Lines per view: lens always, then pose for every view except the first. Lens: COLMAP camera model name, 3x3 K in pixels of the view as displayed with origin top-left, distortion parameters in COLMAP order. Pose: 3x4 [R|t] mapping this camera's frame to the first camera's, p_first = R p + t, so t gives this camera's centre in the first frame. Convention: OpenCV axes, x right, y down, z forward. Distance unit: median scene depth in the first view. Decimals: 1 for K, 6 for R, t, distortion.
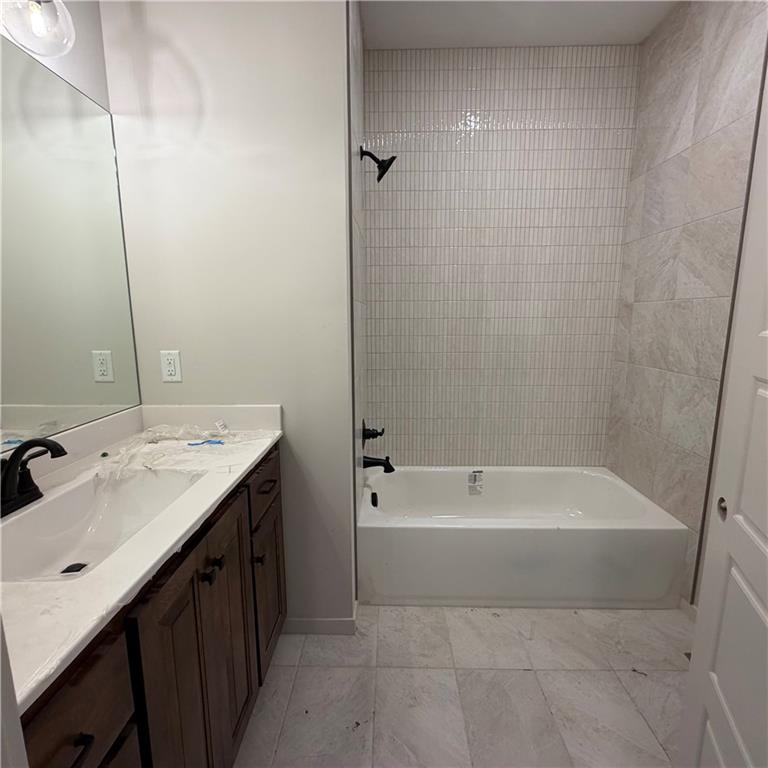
lens RADIAL K [[414.6, 0, 385.8], [0, 414.6, 380.5], [0, 0, 1]] dist [0.002954, 0.012911]
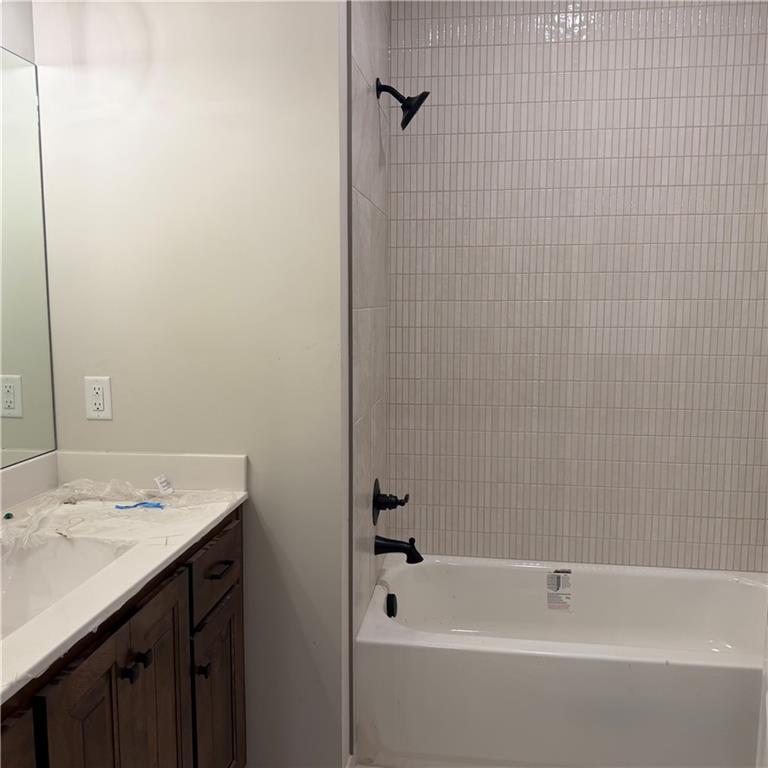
lens RADIAL K [[712.3, 0, 386.5], [0, 712.3, 384.5], [0, 0, 1]] dist [0.044425, 0.000000]
pose [[0.994865, 0.020434, -0.099128, 0.083516], [-0.024422, 0.998934, -0.039181, -0.016299], [0.098222, 0.041400, 0.994303, -0.153845]]
